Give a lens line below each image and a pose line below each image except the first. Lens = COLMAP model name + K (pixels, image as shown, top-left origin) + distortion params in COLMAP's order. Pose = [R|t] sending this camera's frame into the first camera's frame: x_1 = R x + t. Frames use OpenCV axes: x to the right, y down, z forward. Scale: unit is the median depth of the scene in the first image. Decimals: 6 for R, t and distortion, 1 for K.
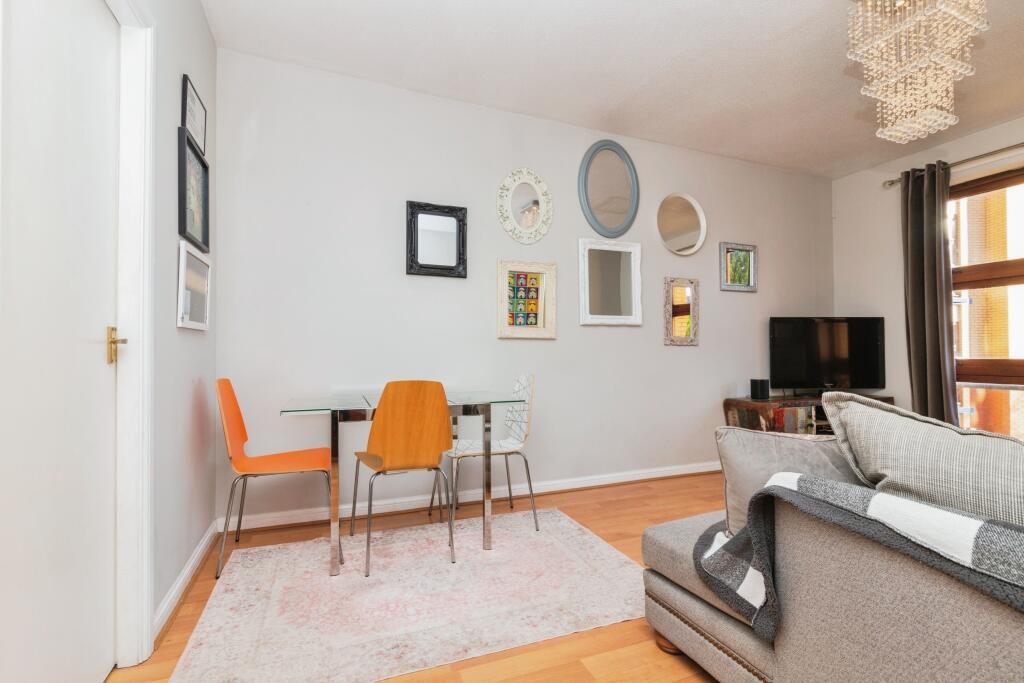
lens RADIAL K [[464.6, 0, 513.6], [0, 464.6, 343.8], [0, 0, 1]] dist [0.003084, 0.000965]
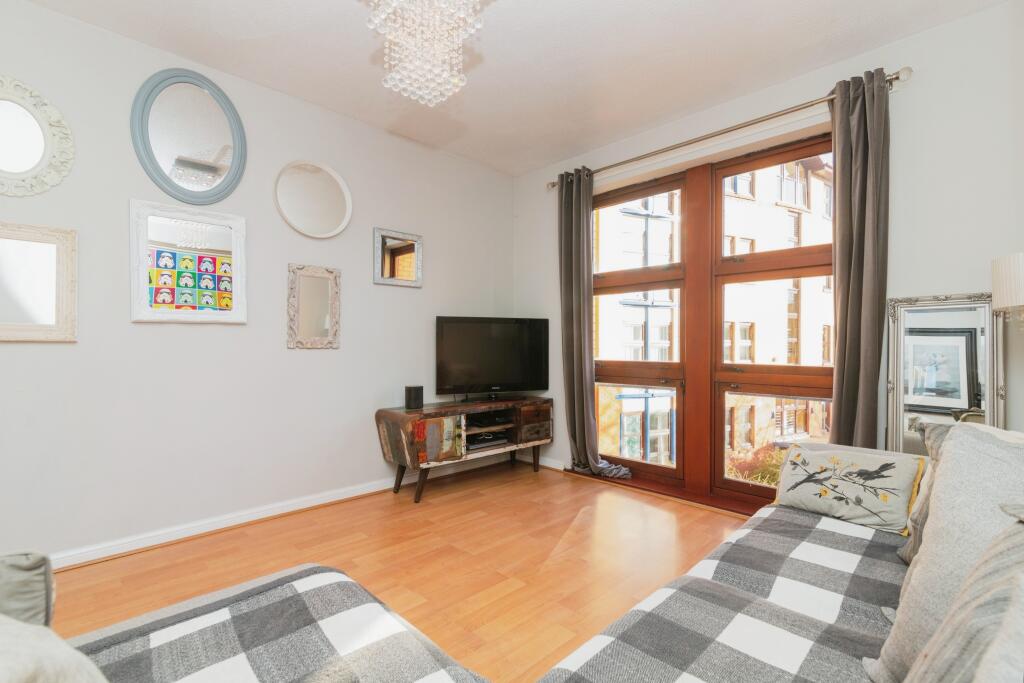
lens RADIAL K [[465.4, 0, 504.2], [0, 465.4, 346.5], [0, 0, 1]] dist [0.002163, 0.000376]
pose [[0.926057, -0.002259, 0.377377, 0.370774], [-0.005013, 0.999820, 0.018286, -0.017680], [-0.377350, -0.018825, 0.925879, 0.118974]]
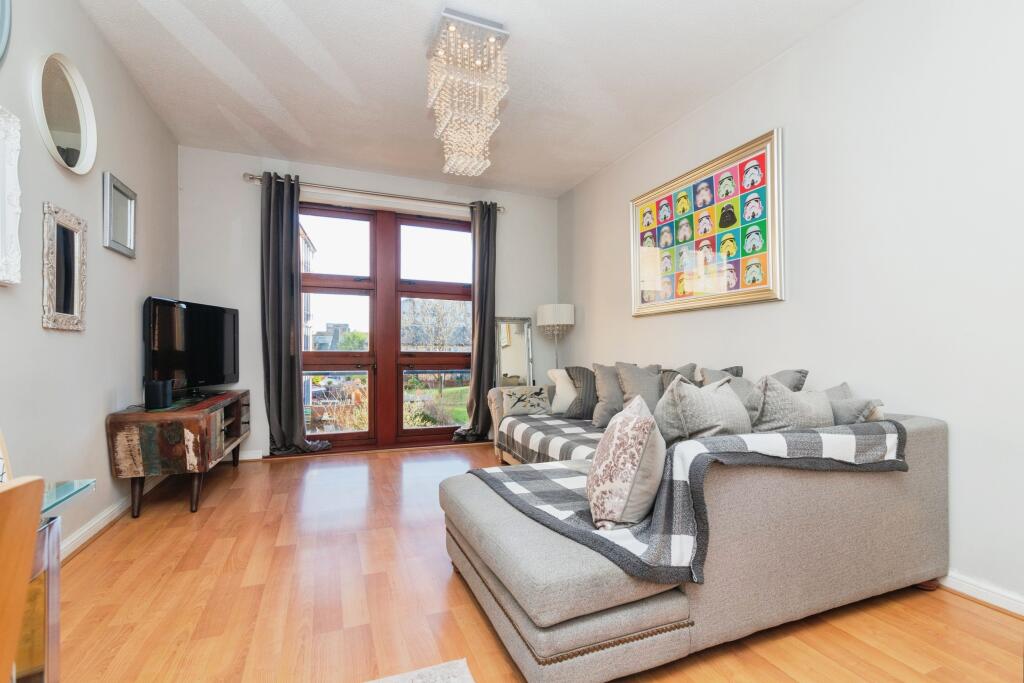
lens RADIAL K [[464.6, 0, 513.6], [0, 464.6, 343.8], [0, 0, 1]] dist [0.003084, 0.000965]
pose [[0.009613, 0.009528, 0.999908, -0.205822], [-0.023666, 0.999677, -0.009298, 0.012212], [-0.999674, -0.023575, 0.009835, 0.460062]]
